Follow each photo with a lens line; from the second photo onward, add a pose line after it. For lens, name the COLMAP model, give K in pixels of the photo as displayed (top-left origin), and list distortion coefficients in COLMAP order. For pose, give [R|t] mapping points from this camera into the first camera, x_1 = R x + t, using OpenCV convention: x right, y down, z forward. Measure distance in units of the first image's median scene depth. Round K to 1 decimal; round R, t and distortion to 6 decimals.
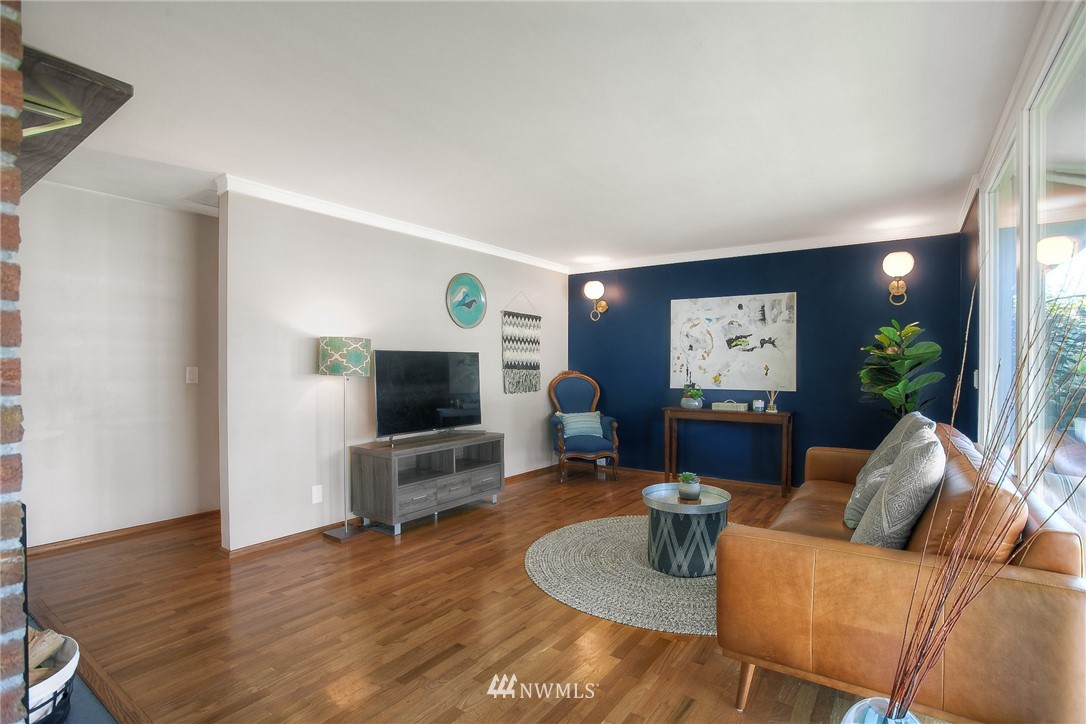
lens RADIAL K [[527.8, 0, 545.5], [0, 527.8, 365.5], [0, 0, 1]] dist [0.001192, 0.000256]
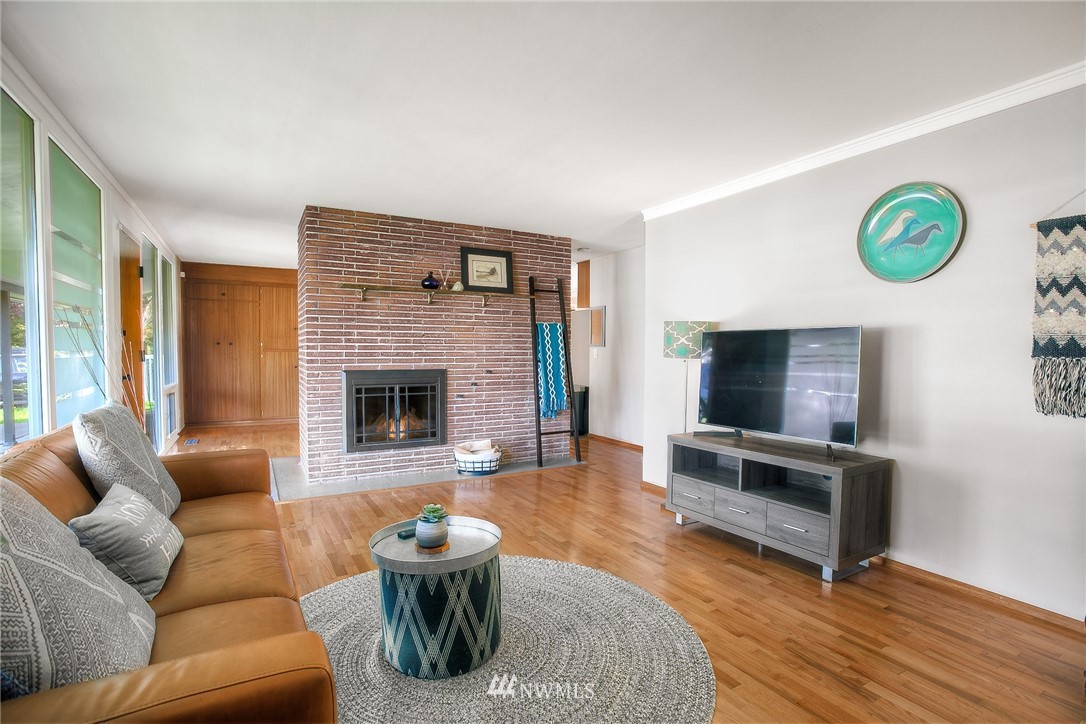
lens RADIAL K [[527.8, 0, 545.5], [0, 527.8, 365.5], [0, 0, 1]] dist [0.001192, 0.000256]
pose [[-0.389297, 0.026380, -0.920735, 0.559398], [-0.001812, 0.999566, 0.029404, 0.002600], [0.921111, 0.013115, -0.389080, 0.923757]]
